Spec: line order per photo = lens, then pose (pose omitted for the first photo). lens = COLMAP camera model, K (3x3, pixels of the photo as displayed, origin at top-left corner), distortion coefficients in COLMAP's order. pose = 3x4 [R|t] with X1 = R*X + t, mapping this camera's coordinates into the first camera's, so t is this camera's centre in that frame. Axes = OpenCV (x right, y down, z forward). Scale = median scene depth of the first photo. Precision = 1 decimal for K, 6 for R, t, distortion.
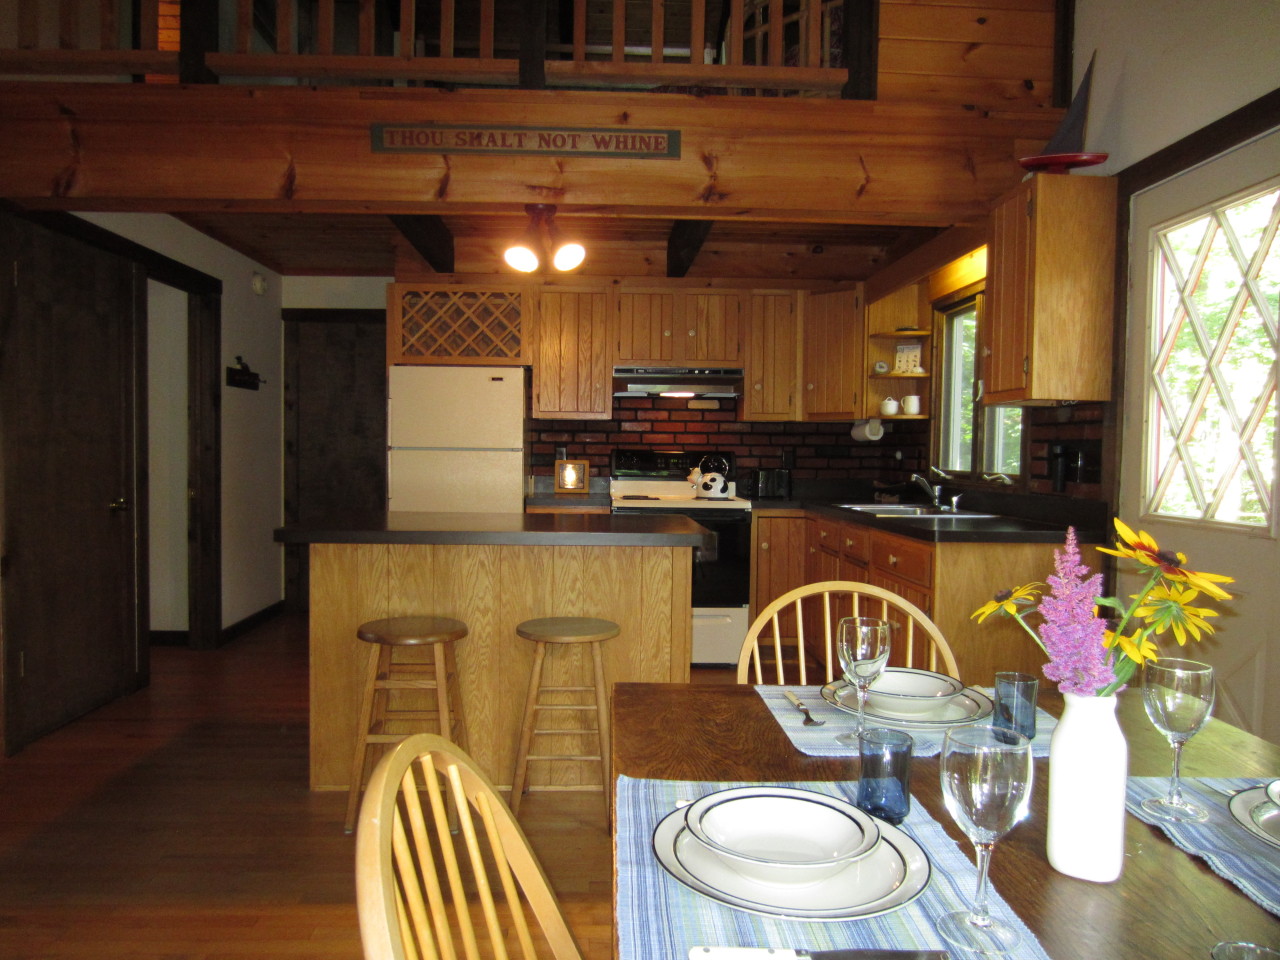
lens RADIAL K [[904.9, 0, 639.5], [0, 904.9, 481.0], [0, 0, 1]] dist [-0.034014, 0.011862]
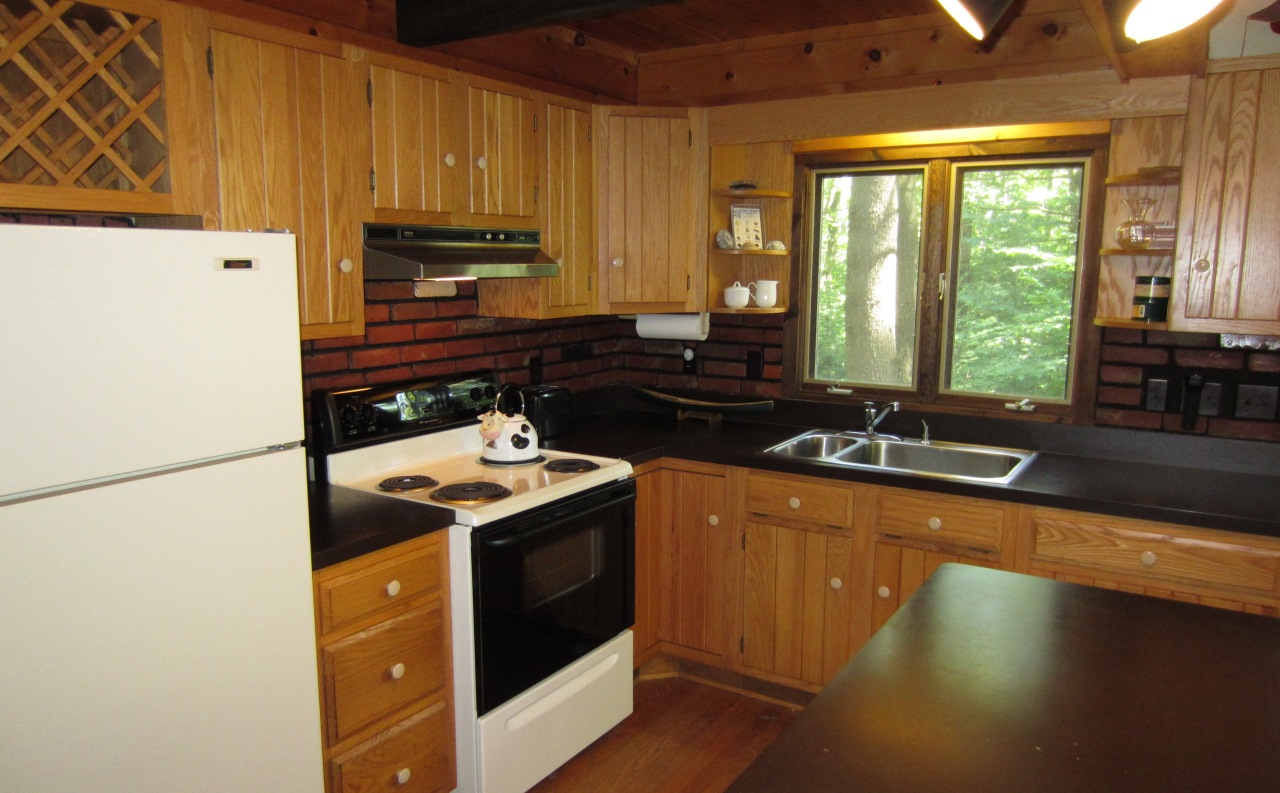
lens RADIAL K [[910.6, 0, 640.6], [0, 910.6, 395.9], [0, 0, 1]] dist [-0.032683, -0.003829]
pose [[0.568779, -0.128653, 0.812366, -0.358134], [0.027689, 0.990126, 0.137418, -0.104039], [-0.822024, -0.055666, 0.566725, 0.649869]]
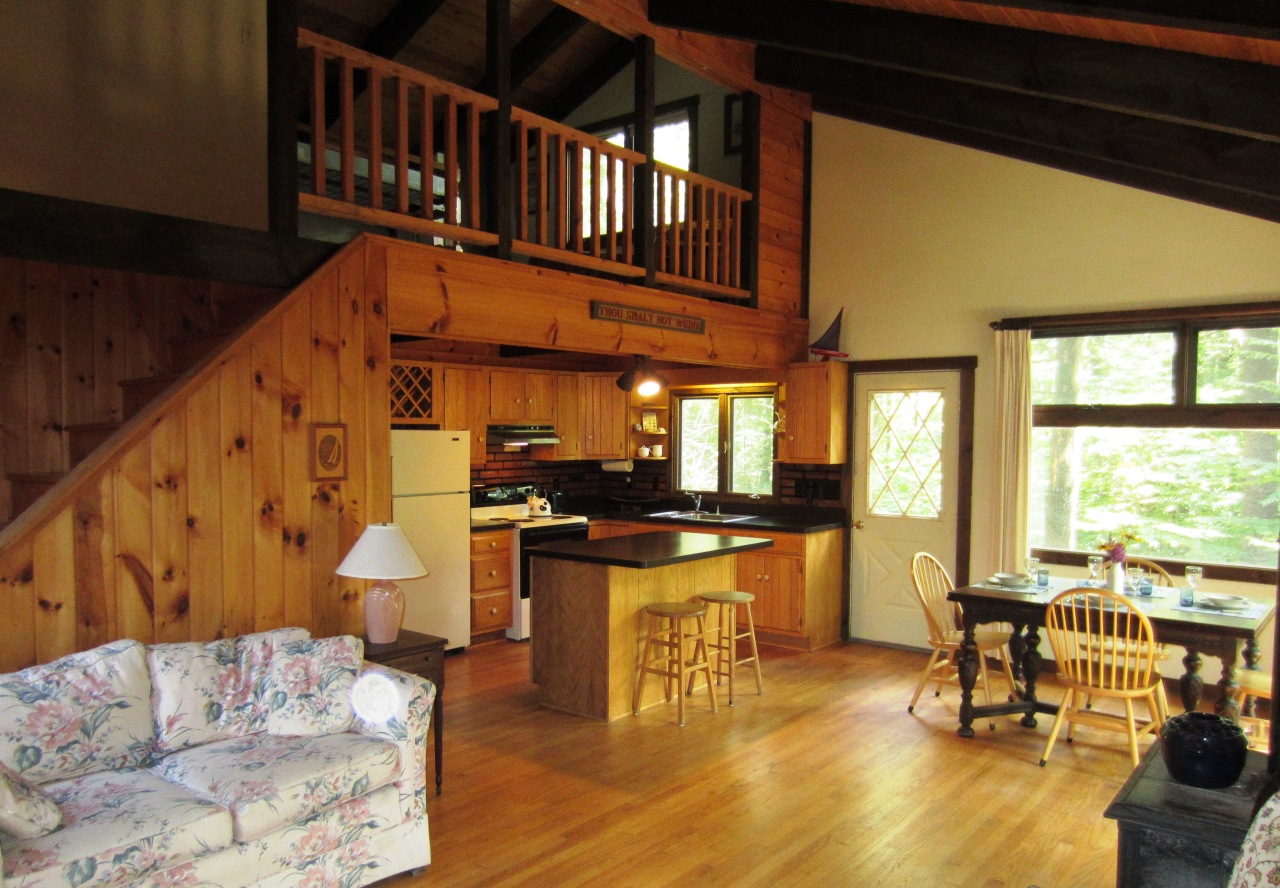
lens RADIAL K [[932.4, 0, 637.4], [0, 932.4, 450.1], [0, 0, 1]] dist [-0.005984, -0.000221]
pose [[0.650662, -0.025832, 0.758928, -0.990264], [0.029677, 0.999523, 0.008578, -0.099557], [-0.758787, 0.016942, 0.651119, -0.074180]]
